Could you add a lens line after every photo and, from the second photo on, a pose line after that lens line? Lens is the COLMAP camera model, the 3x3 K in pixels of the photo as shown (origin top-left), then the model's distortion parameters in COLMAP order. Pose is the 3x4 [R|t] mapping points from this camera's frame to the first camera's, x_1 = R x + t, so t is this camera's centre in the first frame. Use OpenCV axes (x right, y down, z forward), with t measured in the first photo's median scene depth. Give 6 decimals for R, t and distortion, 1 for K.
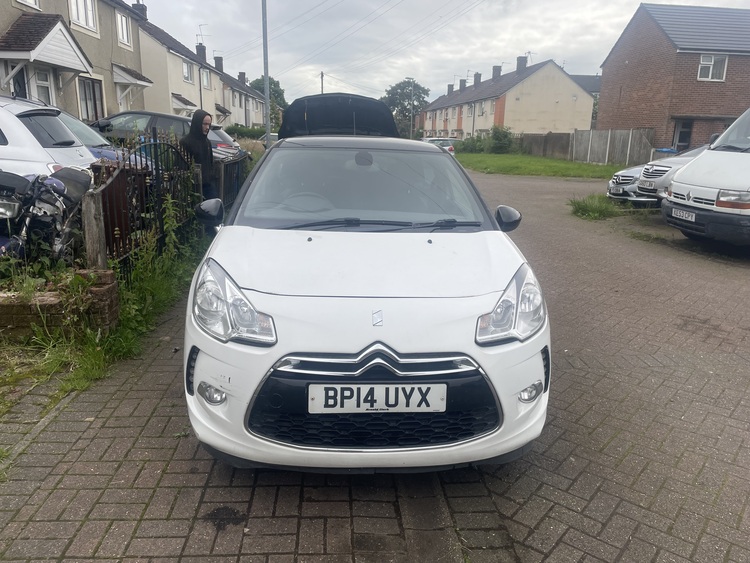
lens RADIAL K [[566.5, 0, 375.0], [0, 566.5, 281.5], [0, 0, 1]] dist [0.001760, -0.003839]
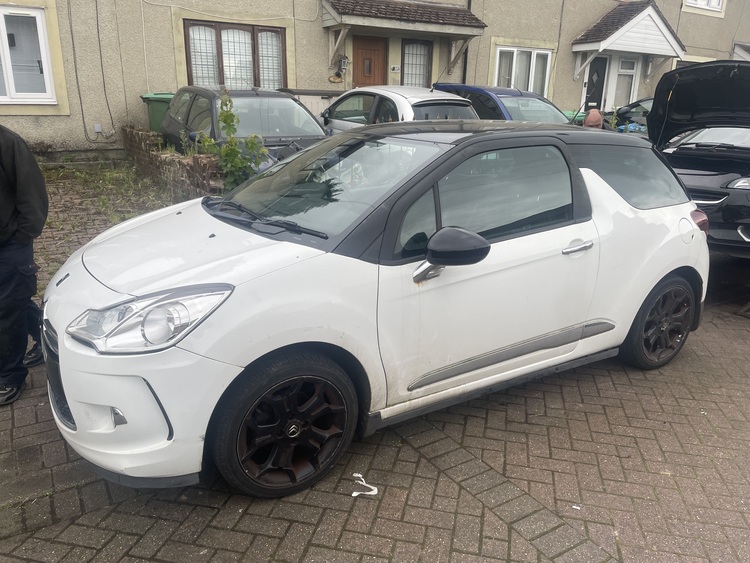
lens RADIAL K [[566.5, 0, 375.0], [0, 566.5, 281.5], [0, 0, 1]] dist [0.001760, -0.003839]
pose [[0.464955, 0.249808, -0.849360, 0.180093], [-0.235133, 0.959756, 0.153561, -0.034327], [0.853540, 0.128314, 0.504981, 0.140972]]
